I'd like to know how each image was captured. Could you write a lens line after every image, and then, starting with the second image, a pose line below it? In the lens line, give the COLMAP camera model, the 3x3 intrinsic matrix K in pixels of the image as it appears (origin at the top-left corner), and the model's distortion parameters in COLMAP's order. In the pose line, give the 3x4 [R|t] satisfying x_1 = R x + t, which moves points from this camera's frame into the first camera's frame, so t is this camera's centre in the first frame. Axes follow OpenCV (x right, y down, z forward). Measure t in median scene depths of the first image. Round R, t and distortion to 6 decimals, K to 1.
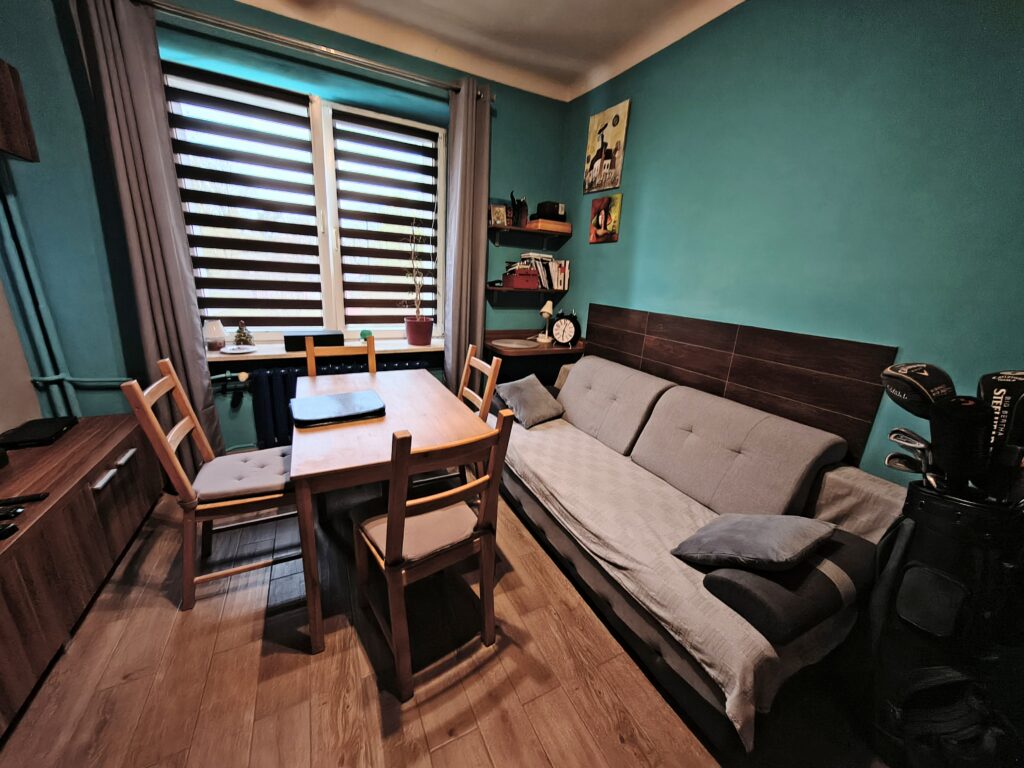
lens RADIAL K [[381.7, 0, 513.2], [0, 381.7, 380.9], [0, 0, 1]] dist [-0.003117, -0.000335]
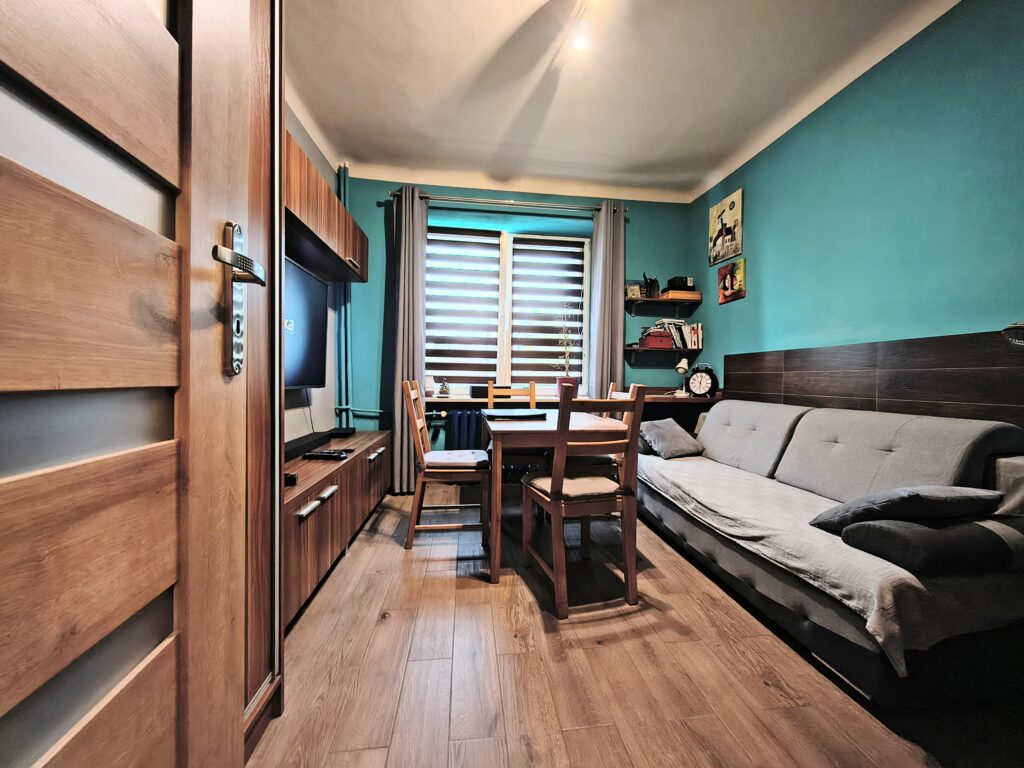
lens RADIAL K [[381.7, 0, 513.2], [0, 381.7, 380.9], [0, 0, 1]] dist [-0.003117, -0.000335]
pose [[0.936432, -0.042524, -0.348262, 0.015783], [-0.054653, 0.962831, -0.264519, 0.208284], [0.346566, 0.266738, 0.899302, -0.178566]]
